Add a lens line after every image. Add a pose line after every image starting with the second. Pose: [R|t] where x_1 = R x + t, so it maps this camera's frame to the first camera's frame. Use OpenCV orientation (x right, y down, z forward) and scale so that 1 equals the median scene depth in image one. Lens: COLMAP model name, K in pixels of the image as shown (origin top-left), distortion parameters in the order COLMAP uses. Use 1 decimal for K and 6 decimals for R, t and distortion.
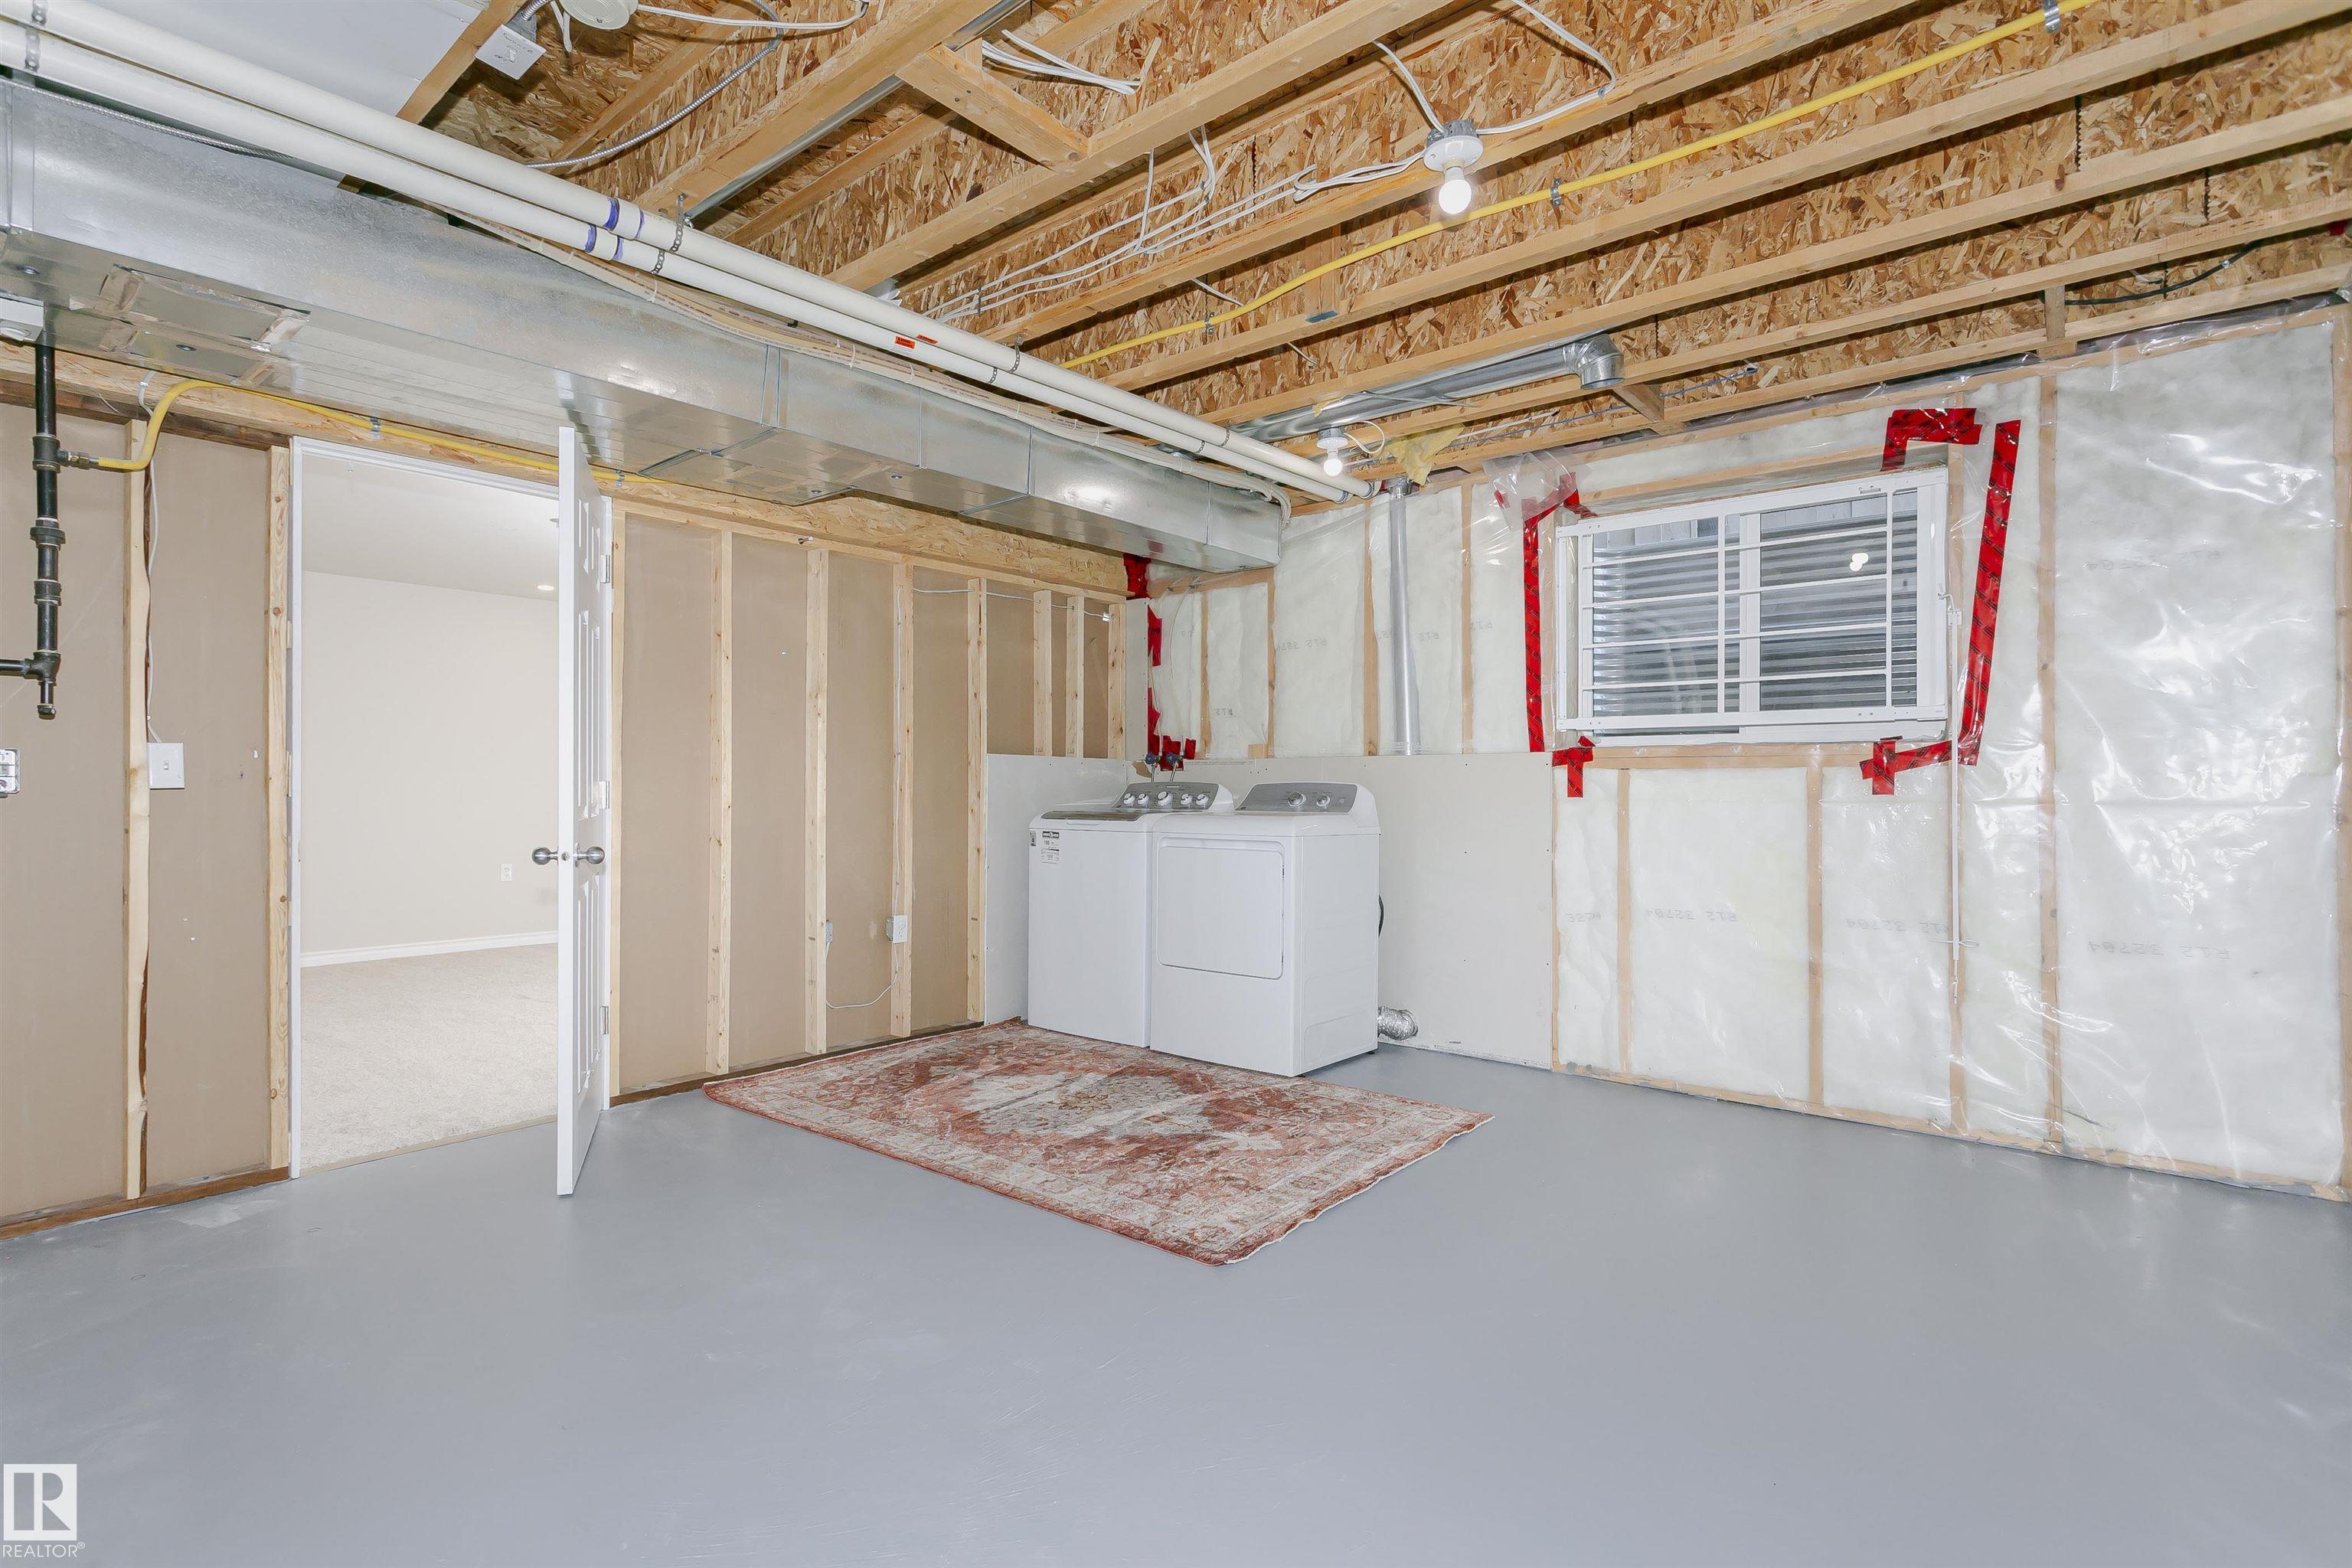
lens RADIAL K [[1124.7, 0, 1154.2], [0, 1124.7, 785.4], [0, 0, 1]] dist [0.004831, 0.000805]
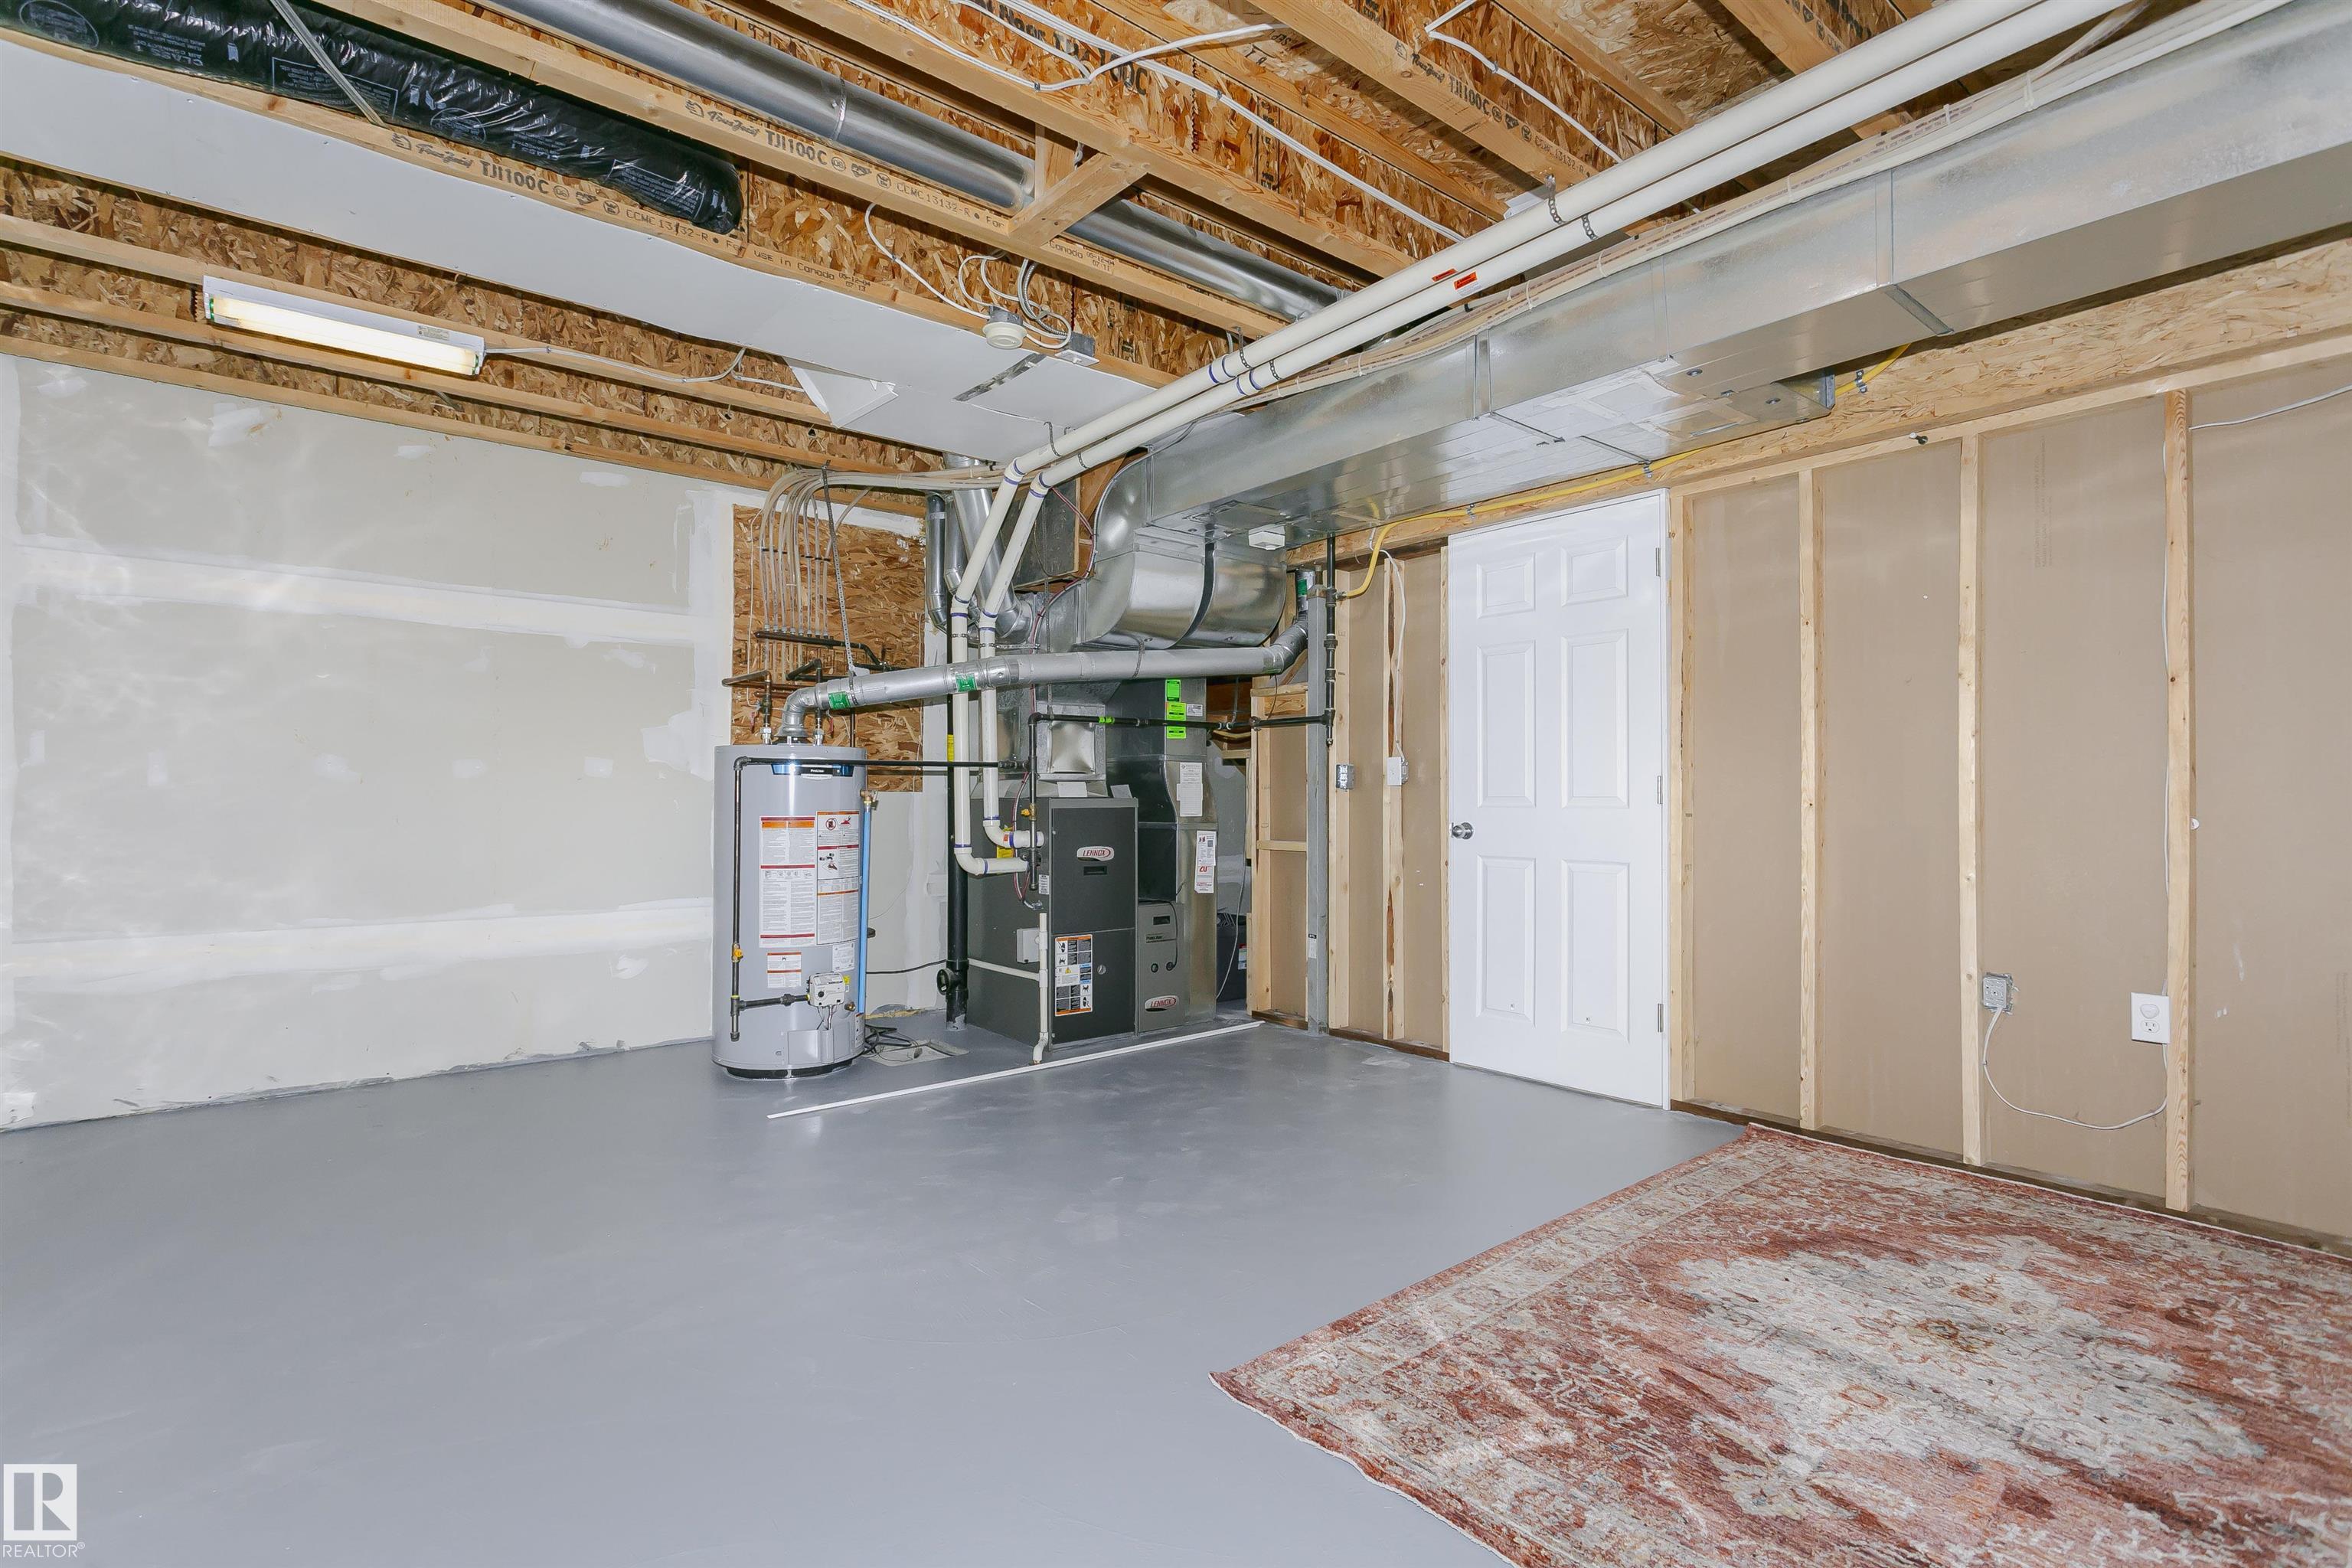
lens RADIAL K [[1124.7, 0, 1154.2], [0, 1124.7, 785.4], [0, 0, 1]] dist [0.004831, 0.000805]
pose [[-0.193465, -0.011974, -0.981034, 0.655746], [-0.000665, 0.999927, -0.012073, 0.018857], [0.981107, -0.001683, -0.193458, 0.866822]]
